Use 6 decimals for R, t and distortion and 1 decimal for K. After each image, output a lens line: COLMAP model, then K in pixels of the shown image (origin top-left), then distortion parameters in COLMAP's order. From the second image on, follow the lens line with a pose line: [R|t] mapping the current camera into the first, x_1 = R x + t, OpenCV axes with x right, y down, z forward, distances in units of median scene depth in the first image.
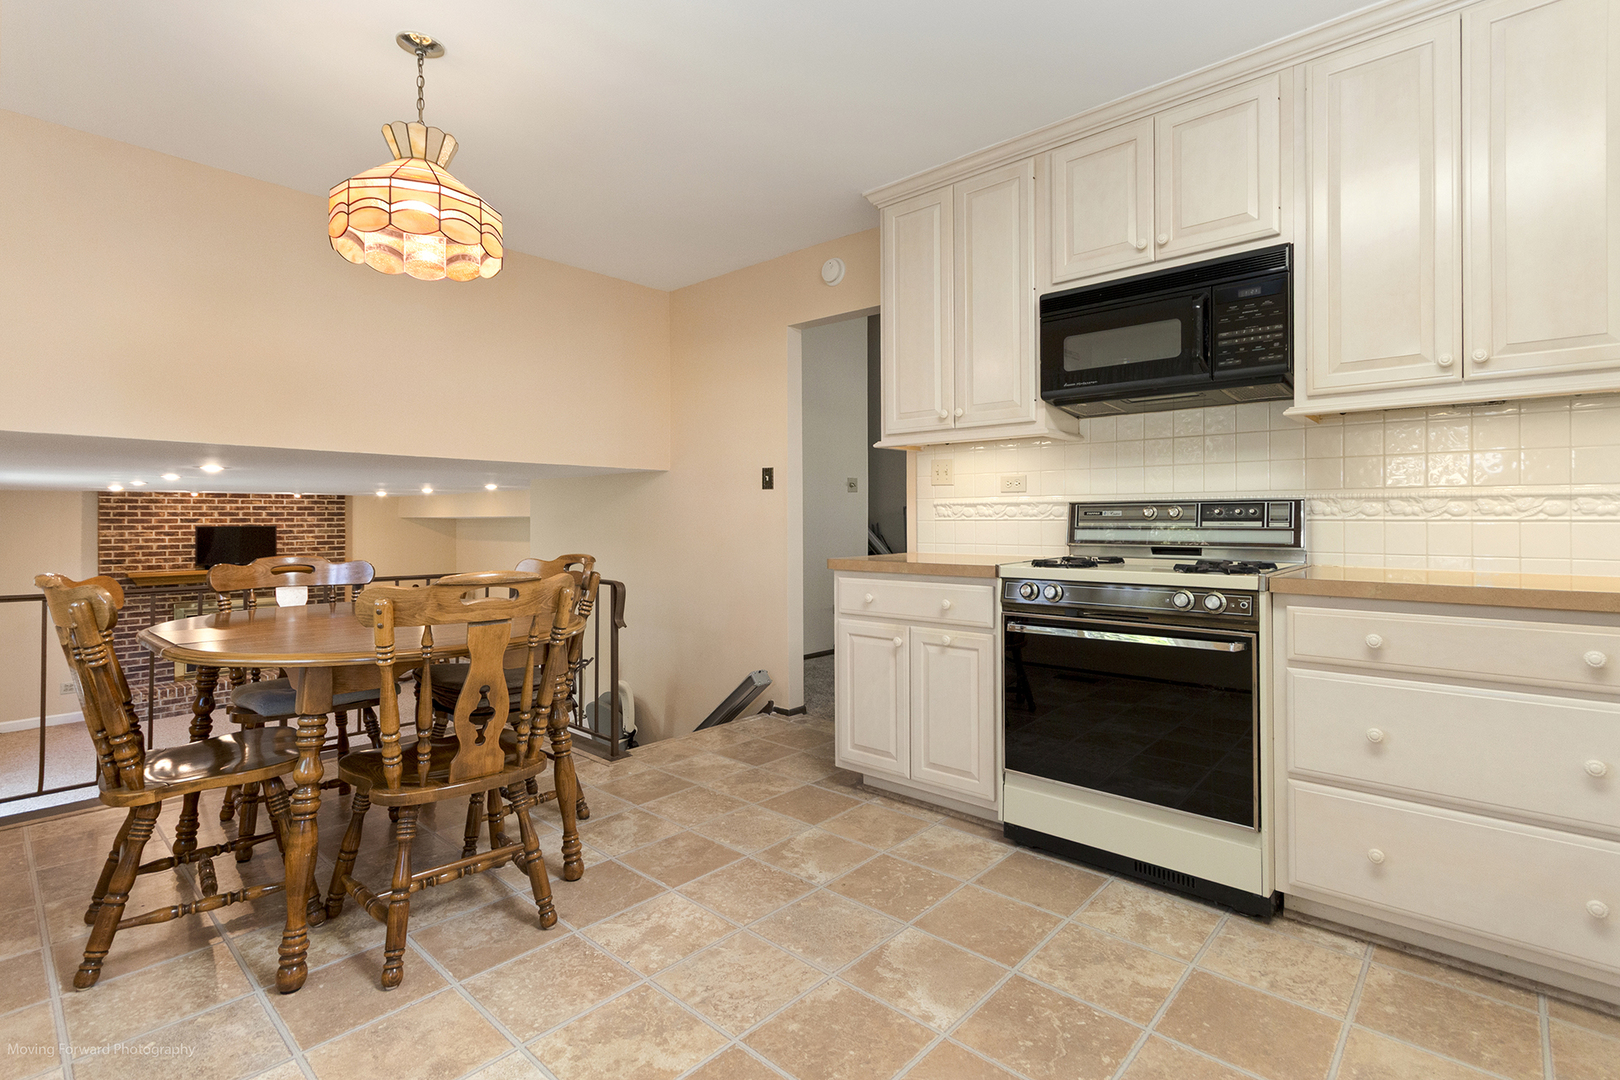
lens RADIAL K [[756.5, 0, 810.8], [0, 756.5, 514.7], [0, 0, 1]] dist [0.000782, -0.000908]
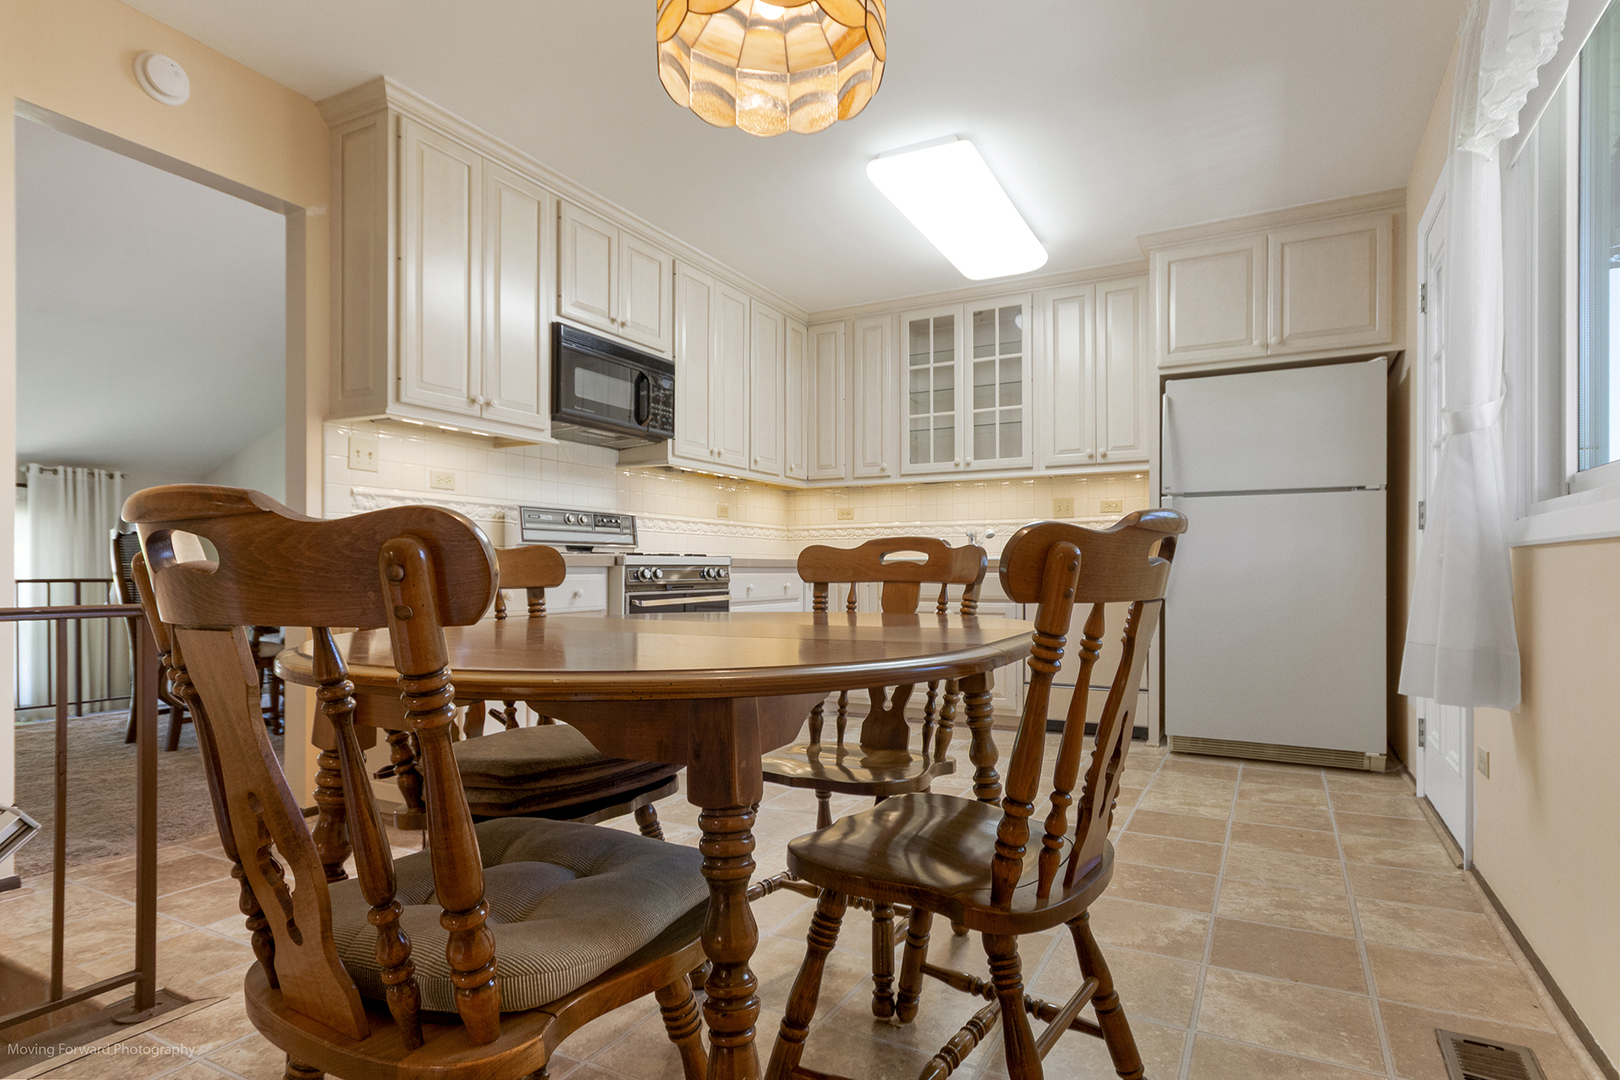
lens RADIAL K [[854.8, 0, 807.5], [0, 854.8, 567.0], [0, 0, 1]] dist [0.000309, -0.000019]
pose [[-0.227447, 0.002800, 0.973787, -0.349693], [-0.006090, 0.999972, -0.004297, 0.027556], [-0.973772, -0.006907, -0.227423, 0.311356]]
